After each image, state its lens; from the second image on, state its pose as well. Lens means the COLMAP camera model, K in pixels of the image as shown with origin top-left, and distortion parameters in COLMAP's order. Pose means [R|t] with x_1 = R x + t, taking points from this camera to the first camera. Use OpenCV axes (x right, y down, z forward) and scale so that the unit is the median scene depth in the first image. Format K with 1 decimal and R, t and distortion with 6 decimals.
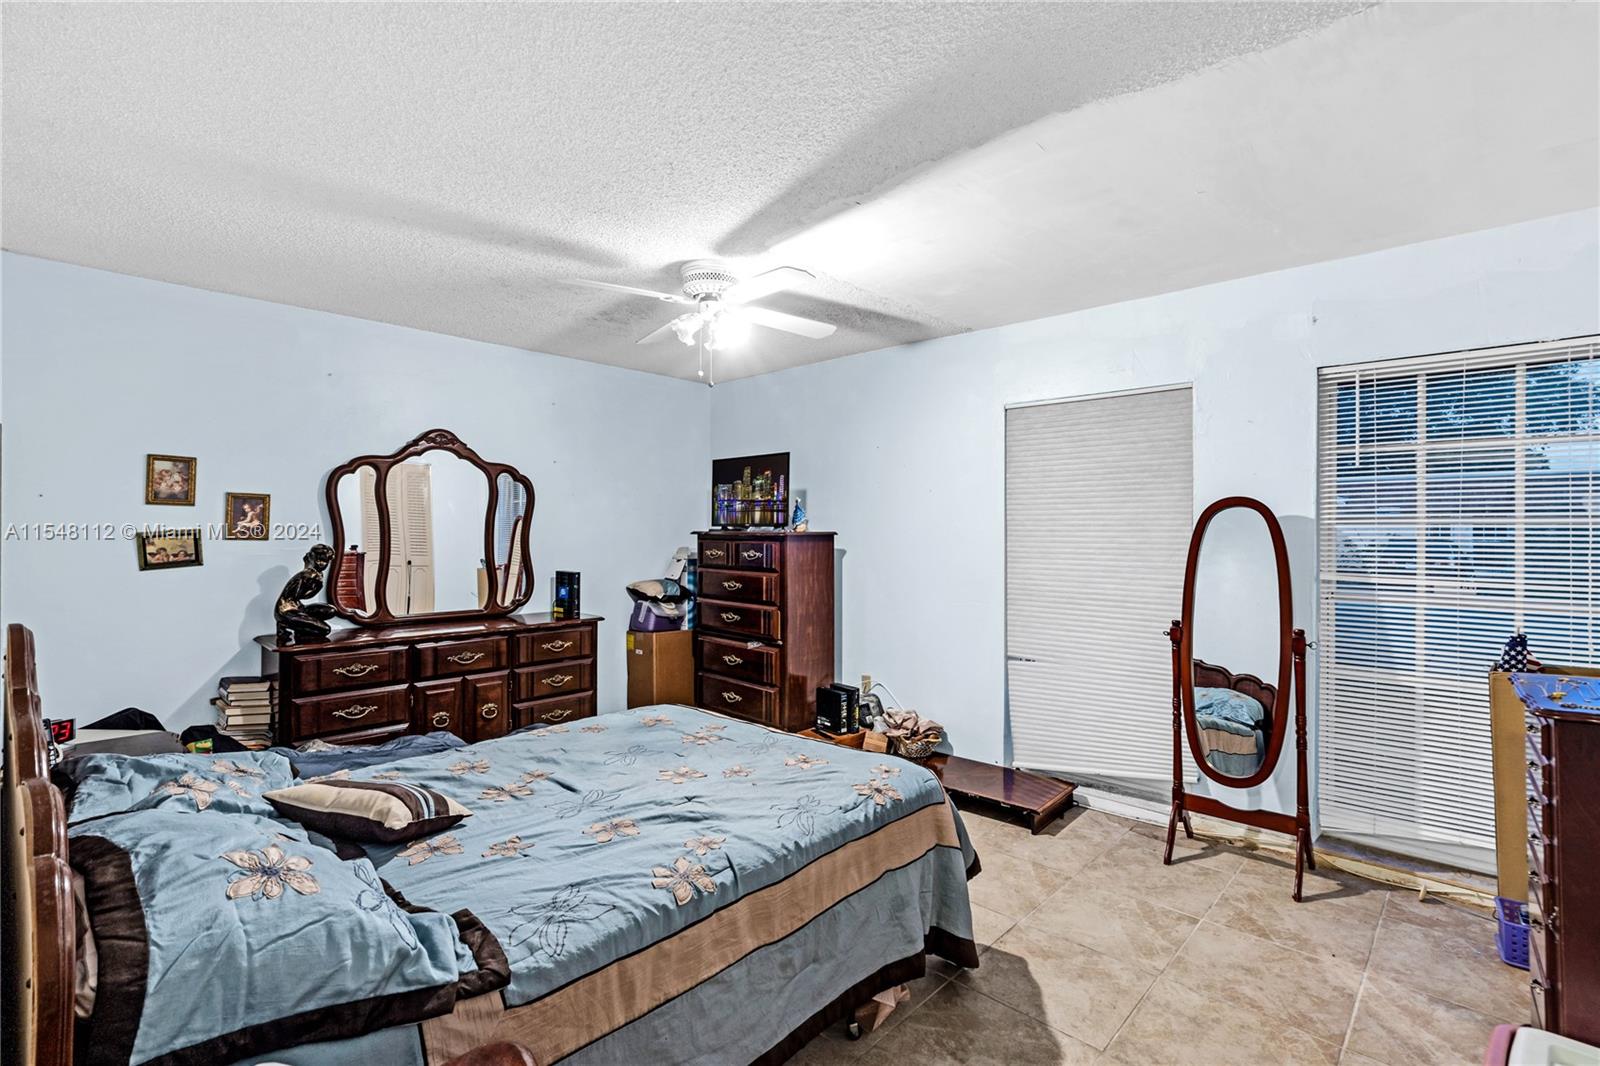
lens RADIAL K [[738.3, 0, 800.5], [0, 738.3, 527.3], [0, 0, 1]] dist [0.000764, 0.000637]
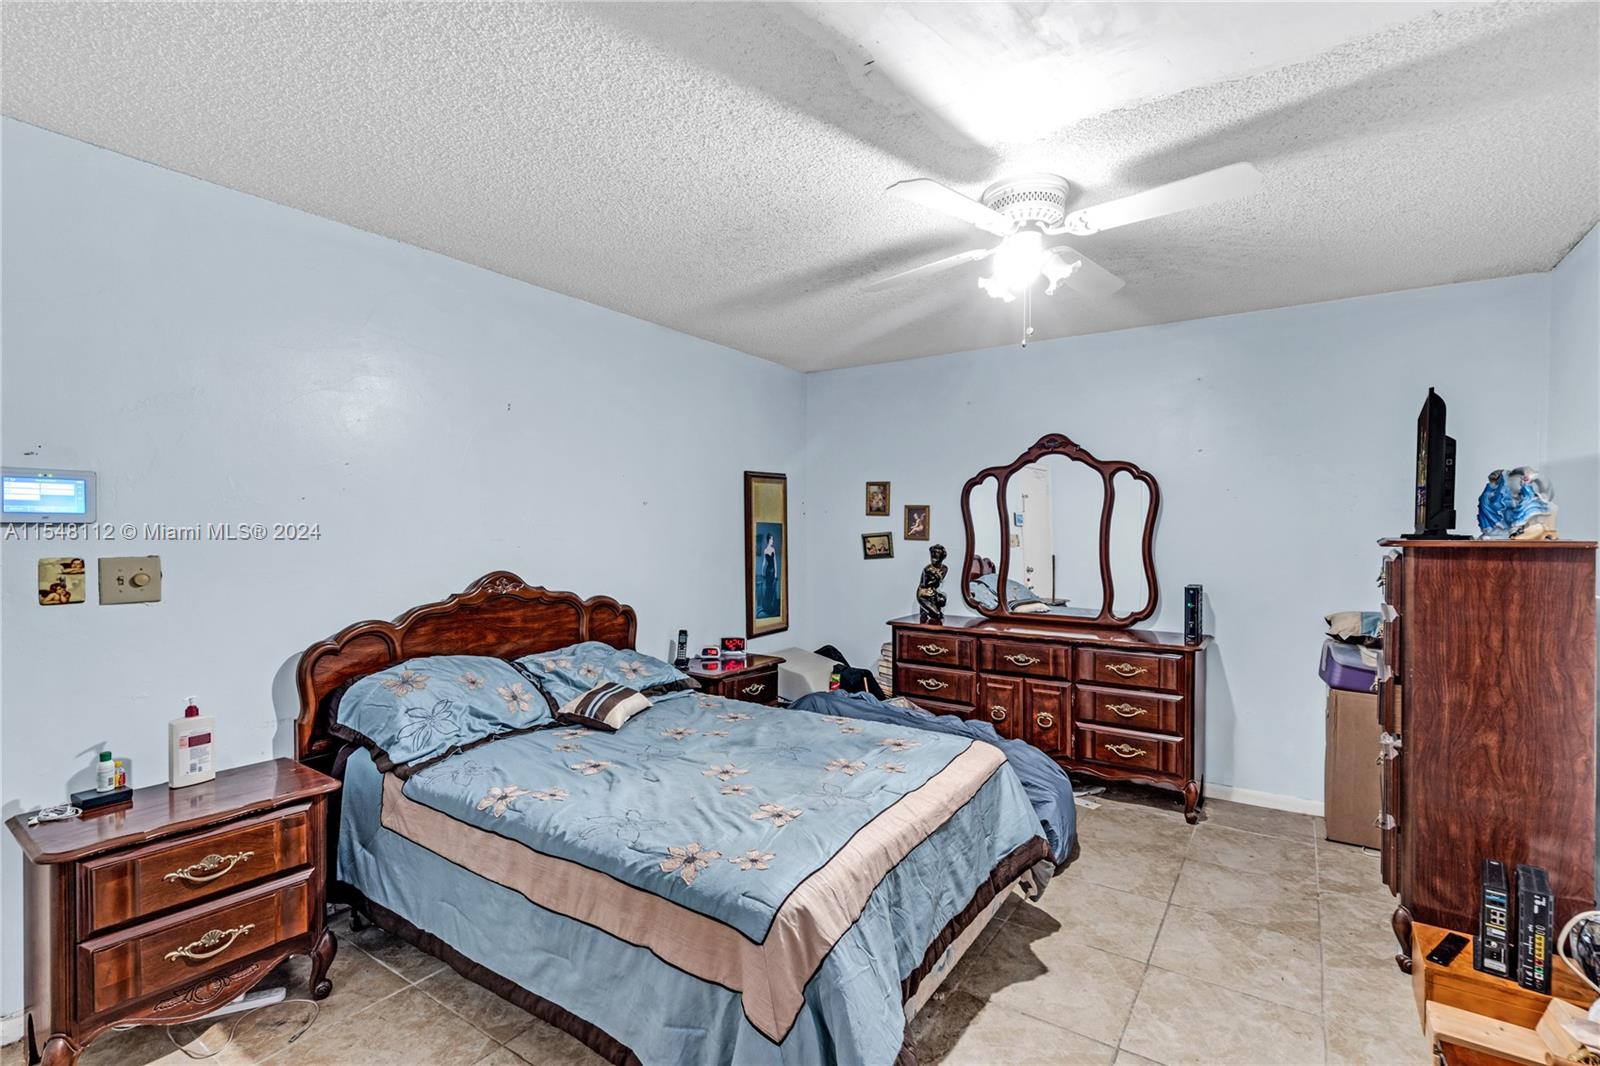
lens RADIAL K [[738.3, 0, 794.5], [0, 738.3, 538.6], [0, 0, 1]] dist [0.000764, 0.000637]
pose [[0.153791, 0.014118, -0.988003, 0.529884], [-0.000343, 0.999899, 0.014234, -0.004448], [0.988103, -0.001850, 0.153780, 0.569625]]
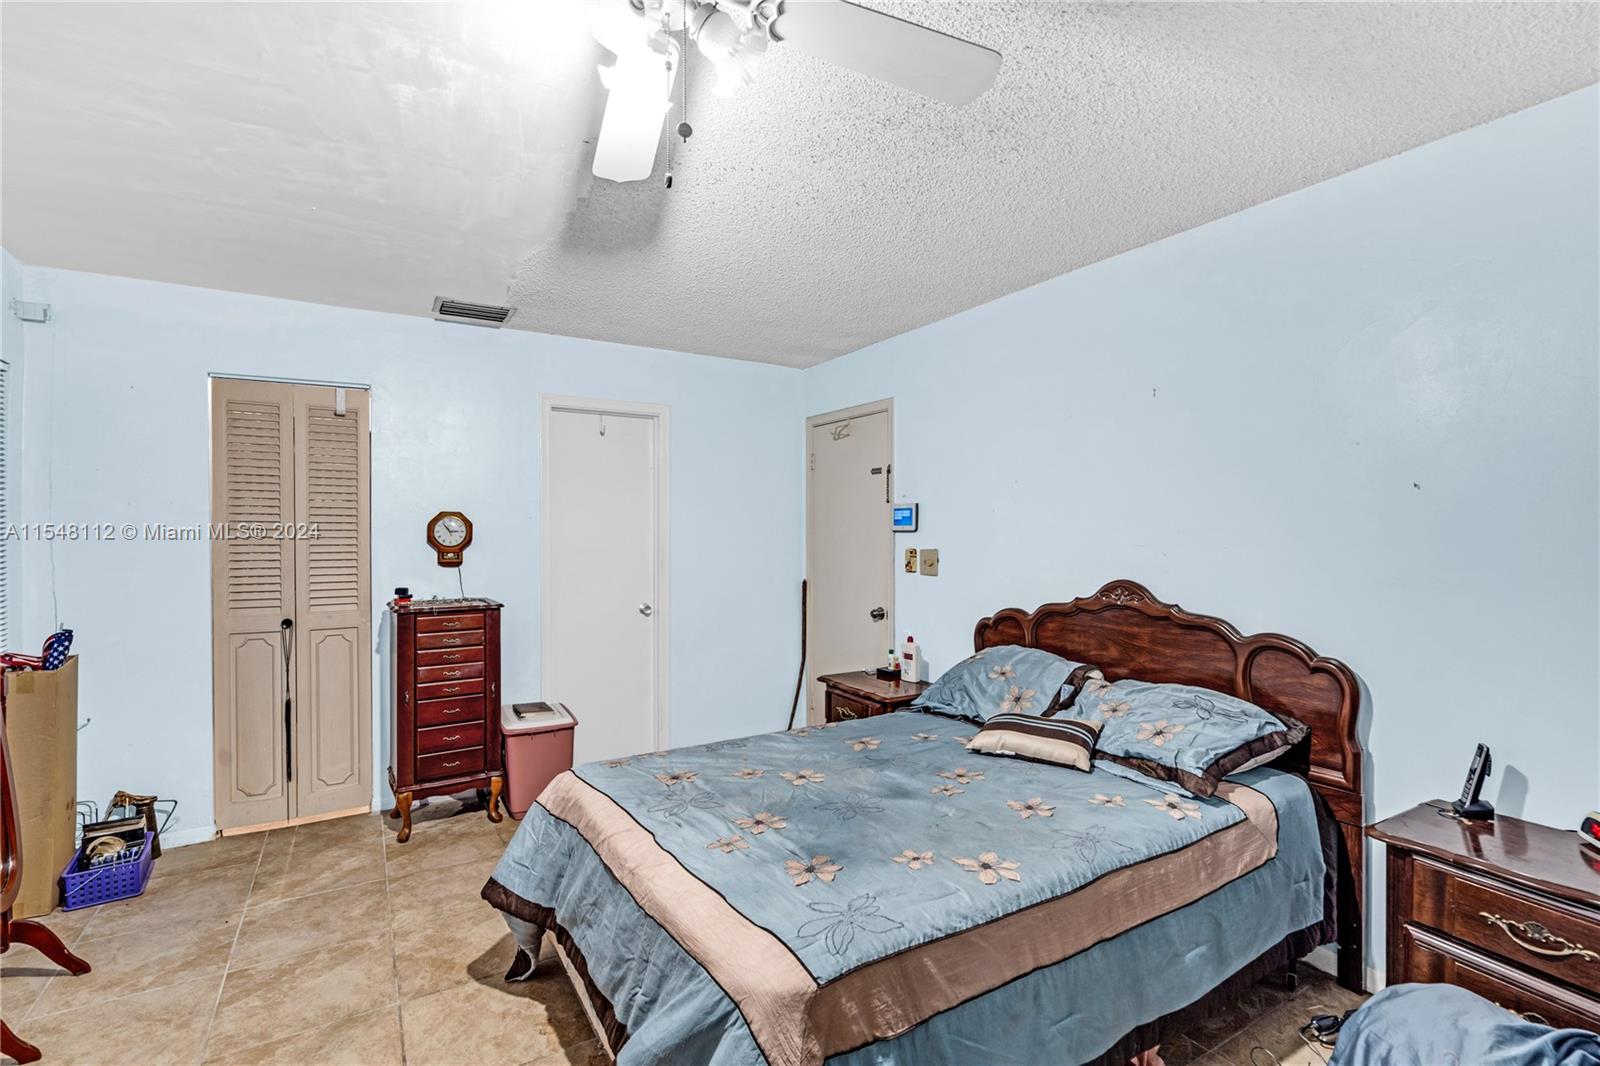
lens RADIAL K [[738.3, 0, 797.0], [0, 738.3, 530.3], [0, 0, 1]] dist [0.000764, 0.000637]
pose [[-0.960138, 0.000935, 0.279526, -0.266830], [-0.001948, 0.999948, -0.010033, 0.002987], [-0.279521, -0.010178, -0.960086, 1.206747]]
